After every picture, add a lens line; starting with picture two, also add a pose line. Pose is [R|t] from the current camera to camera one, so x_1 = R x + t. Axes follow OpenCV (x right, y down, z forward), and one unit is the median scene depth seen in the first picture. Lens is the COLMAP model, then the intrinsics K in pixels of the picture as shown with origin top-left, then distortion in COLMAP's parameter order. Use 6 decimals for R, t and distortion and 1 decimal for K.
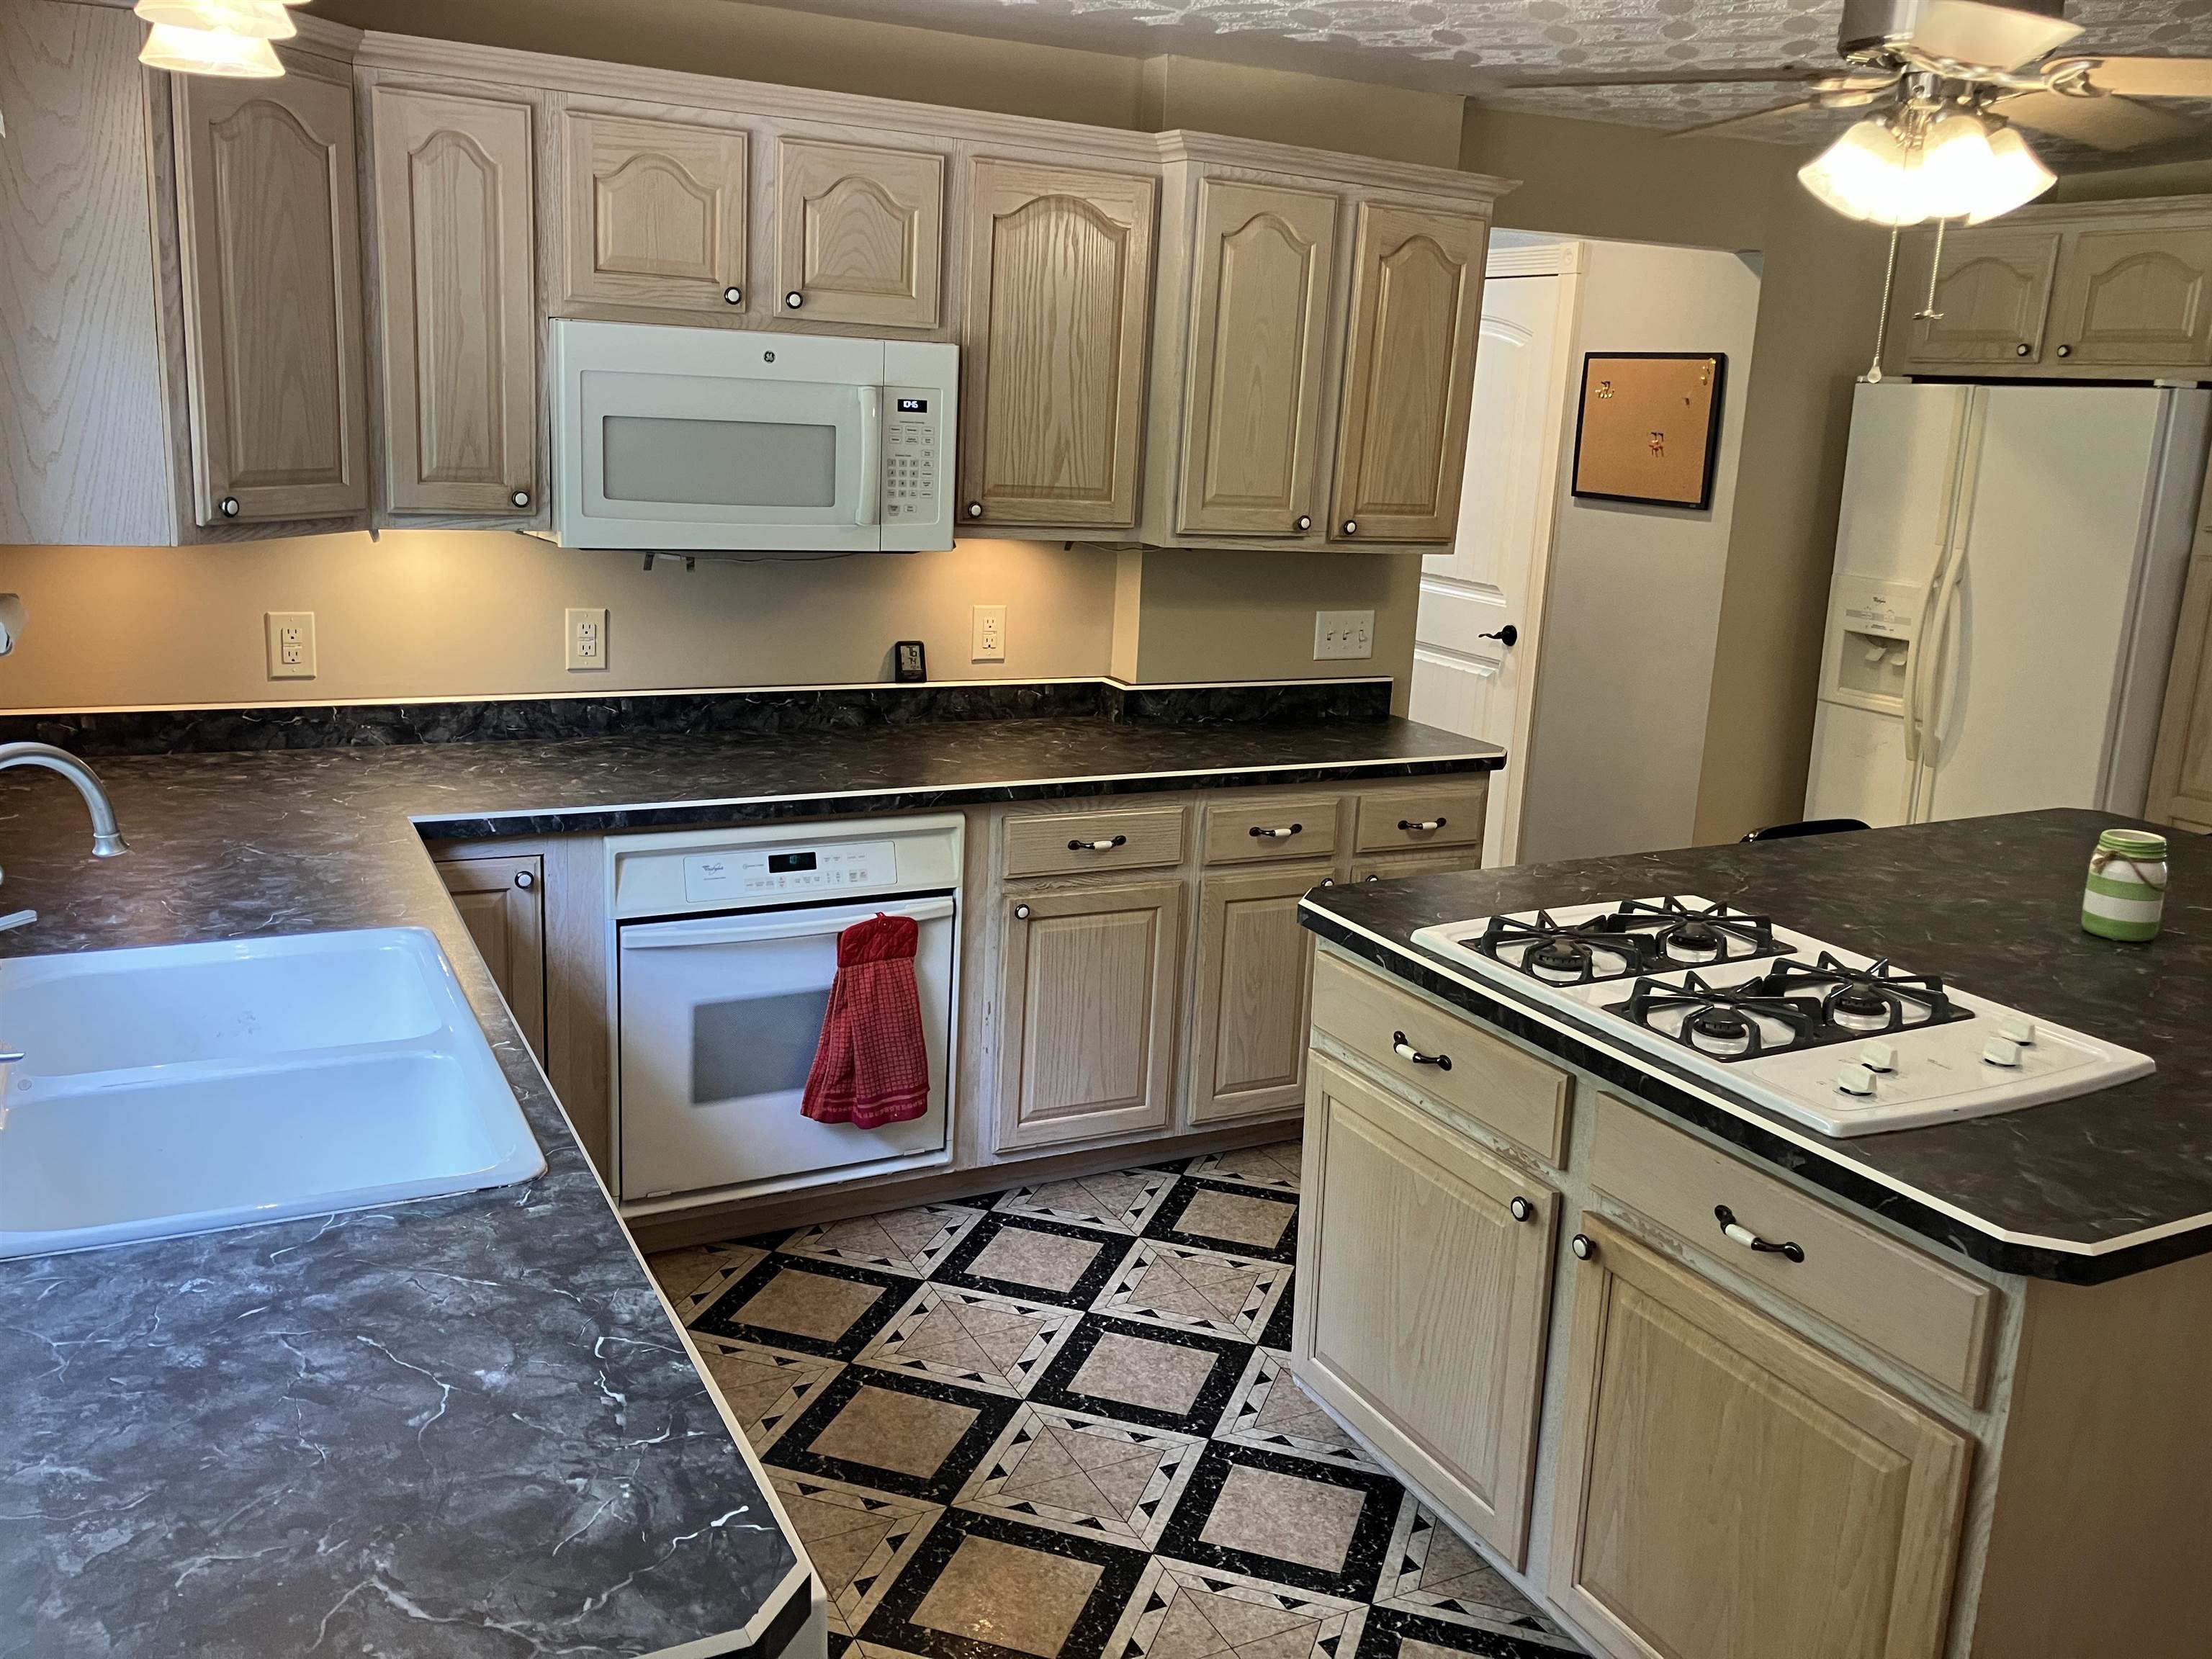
lens RADIAL K [[1811.7, 0, 1106.0], [0, 1811.7, 829.5], [0, 0, 1]] dist [-0.001854, -0.005205]
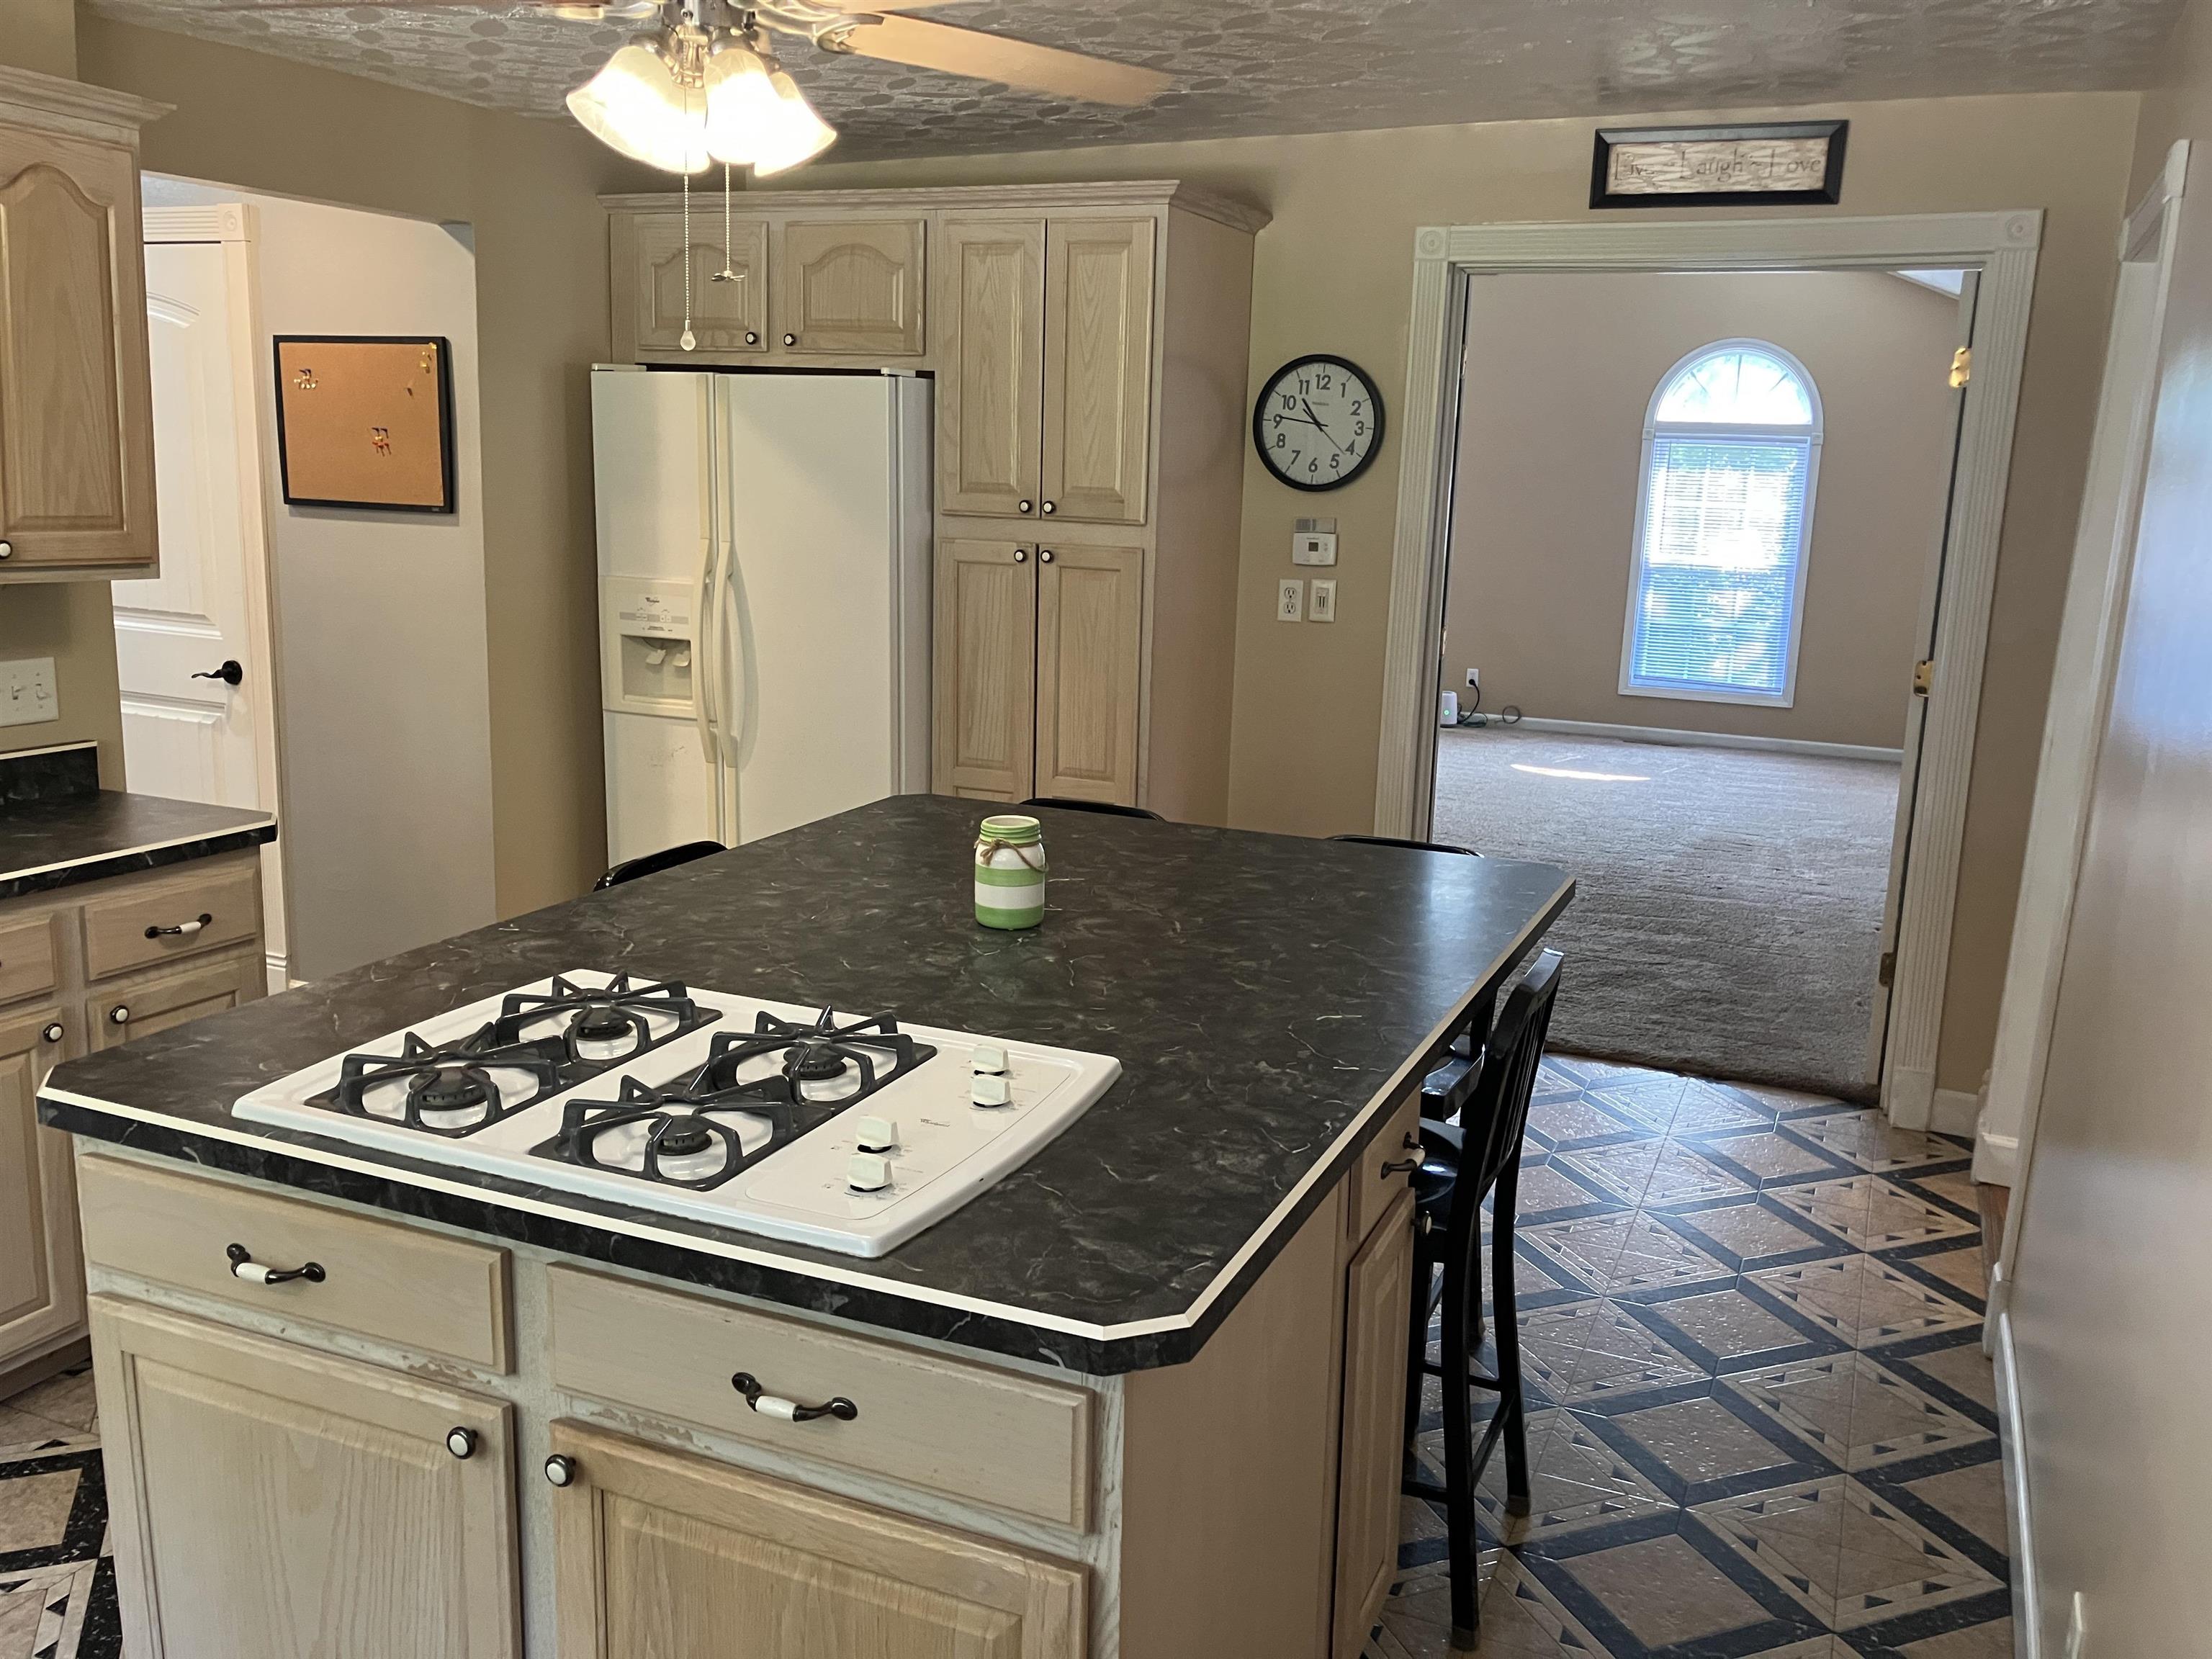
lens RADIAL K [[1804.7, 0, 1107.1], [0, 1804.7, 817.2], [0, 0, 1]] dist [0.017016, -0.010993]
pose [[0.769182, -0.143527, 0.622703, 0.006304], [0.151274, 0.987650, 0.040786, -0.031512], [-0.620866, 0.062827, 0.781395, 0.221500]]
